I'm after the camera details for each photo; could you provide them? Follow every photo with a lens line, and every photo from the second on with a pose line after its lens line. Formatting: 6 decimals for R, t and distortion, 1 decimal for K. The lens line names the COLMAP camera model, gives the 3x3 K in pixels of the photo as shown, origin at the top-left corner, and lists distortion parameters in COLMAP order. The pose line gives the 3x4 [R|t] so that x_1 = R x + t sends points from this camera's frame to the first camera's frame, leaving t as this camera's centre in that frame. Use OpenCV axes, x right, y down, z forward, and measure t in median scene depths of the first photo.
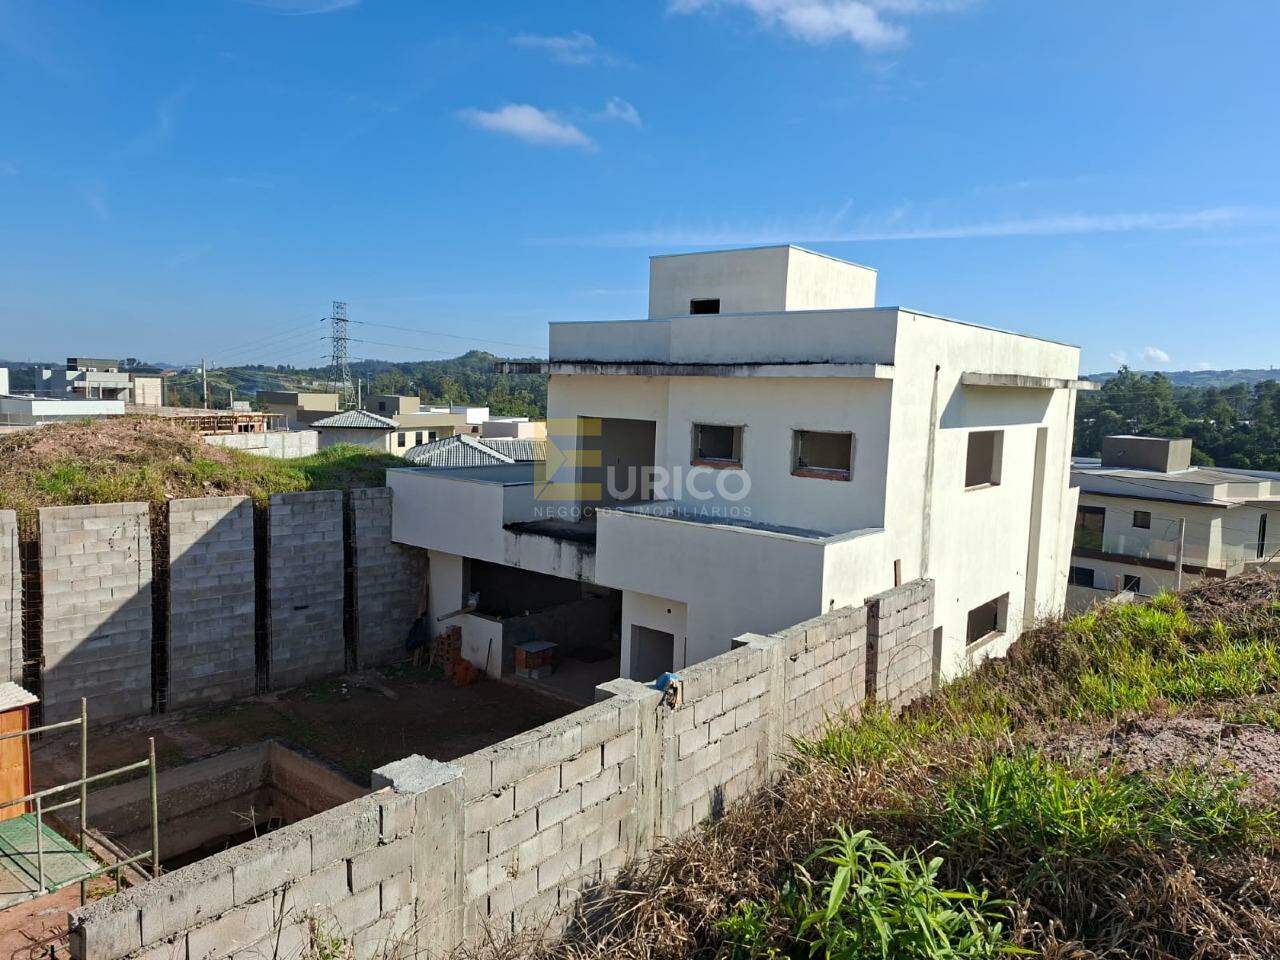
lens RADIAL K [[888.3, 0, 652.7], [0, 888.3, 473.0], [0, 0, 1]] dist [0.042992, -0.056211]
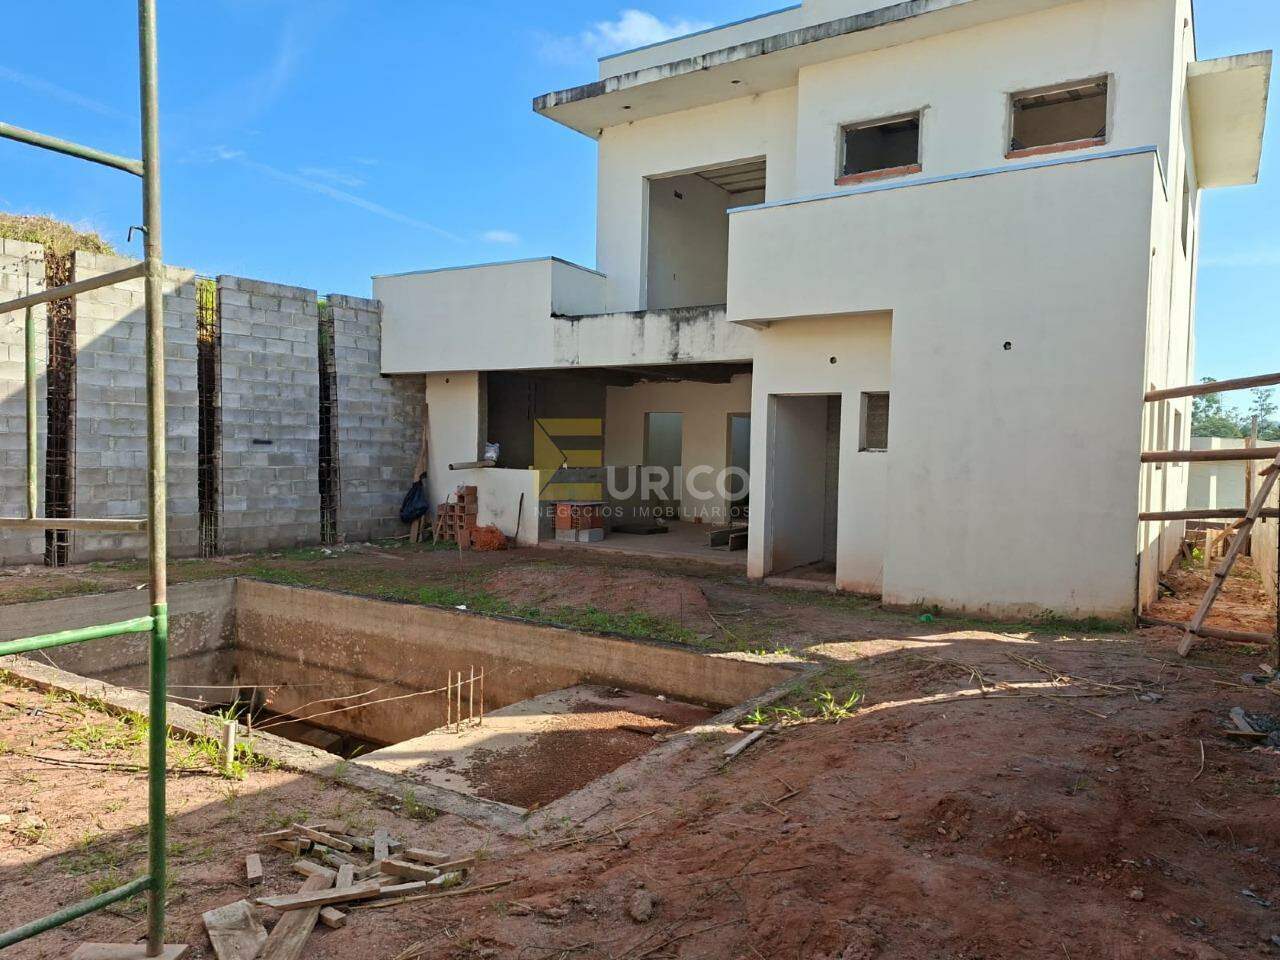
lens RADIAL K [[888.3, 0, 633.8], [0, 888.3, 485.0], [0, 0, 1]] dist [0.042992, -0.056211]
pose [[0.996013, -0.016596, 0.087651, -0.158017], [0.020783, 0.998675, -0.047071, 0.222587], [-0.086754, 0.048705, 0.995038, 0.258714]]
